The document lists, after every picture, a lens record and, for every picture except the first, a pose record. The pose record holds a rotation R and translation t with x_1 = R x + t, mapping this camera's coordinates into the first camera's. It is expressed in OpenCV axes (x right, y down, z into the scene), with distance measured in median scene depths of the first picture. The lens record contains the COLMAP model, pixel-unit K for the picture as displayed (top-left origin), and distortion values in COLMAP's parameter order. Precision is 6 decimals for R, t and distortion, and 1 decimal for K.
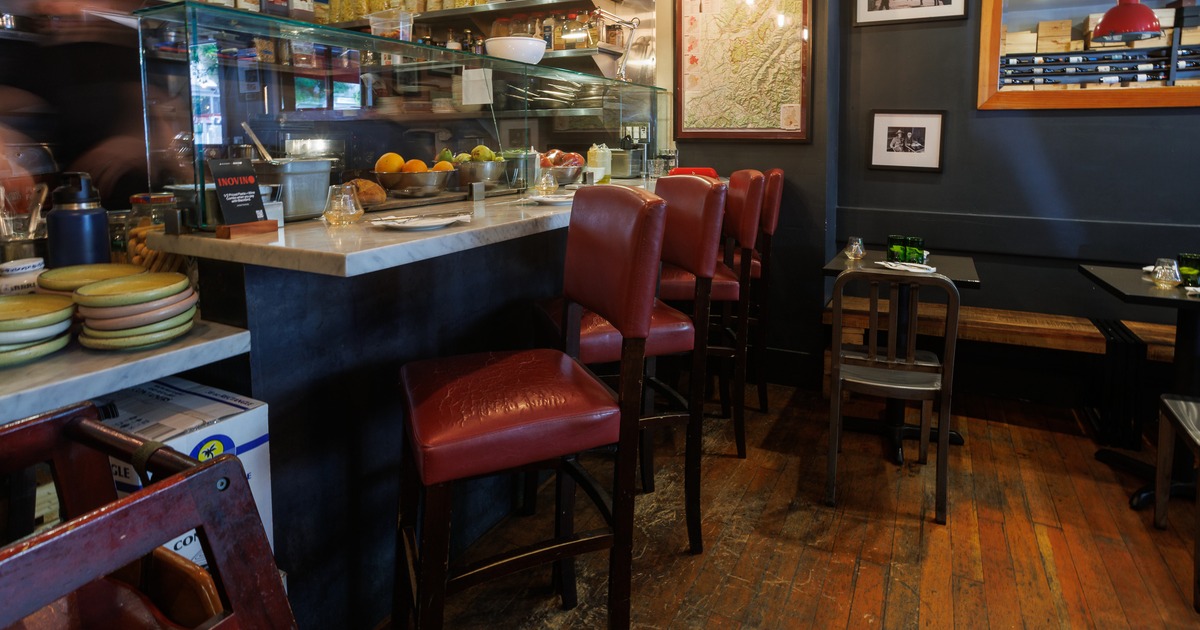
lens RADIAL K [[629.7, 0, 673.1], [0, 629.7, 215.0], [0, 0, 1]] dist [-0.002195, 0.002420]
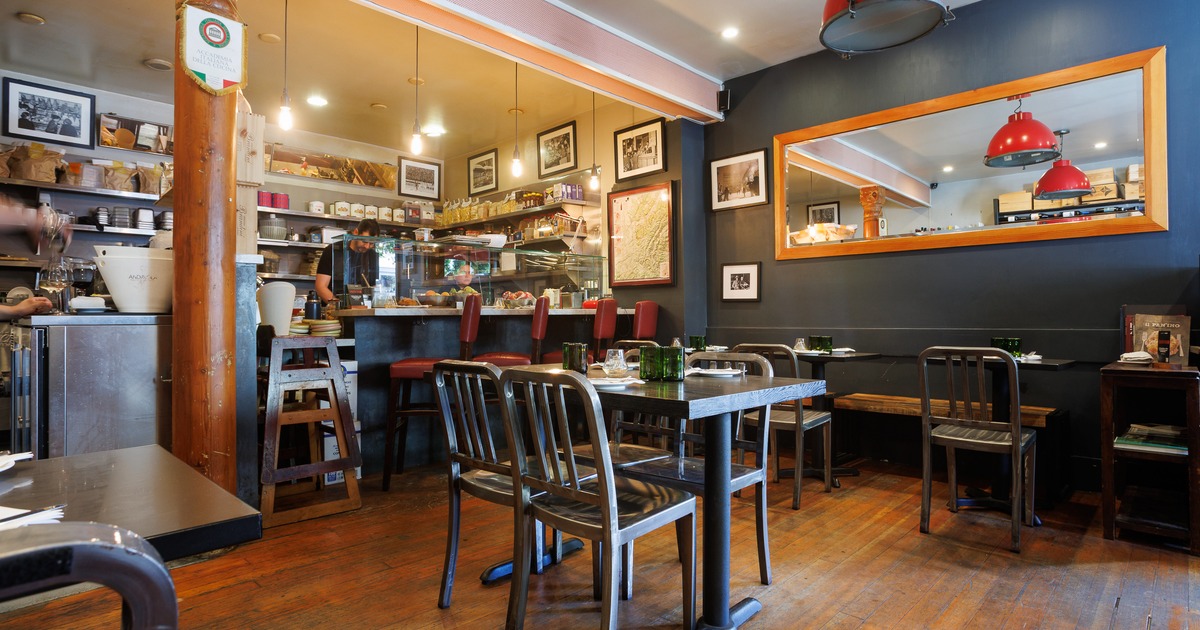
lens RADIAL K [[629.7, 0, 599.1], [0, 629.7, 315.3], [0, 0, 1]] dist [-0.002195, 0.002420]
pose [[0.946763, -0.013369, -0.321653, 0.529948], [-0.023439, 0.993623, -0.110289, 0.139984], [0.321076, 0.111957, 0.940413, -0.556994]]
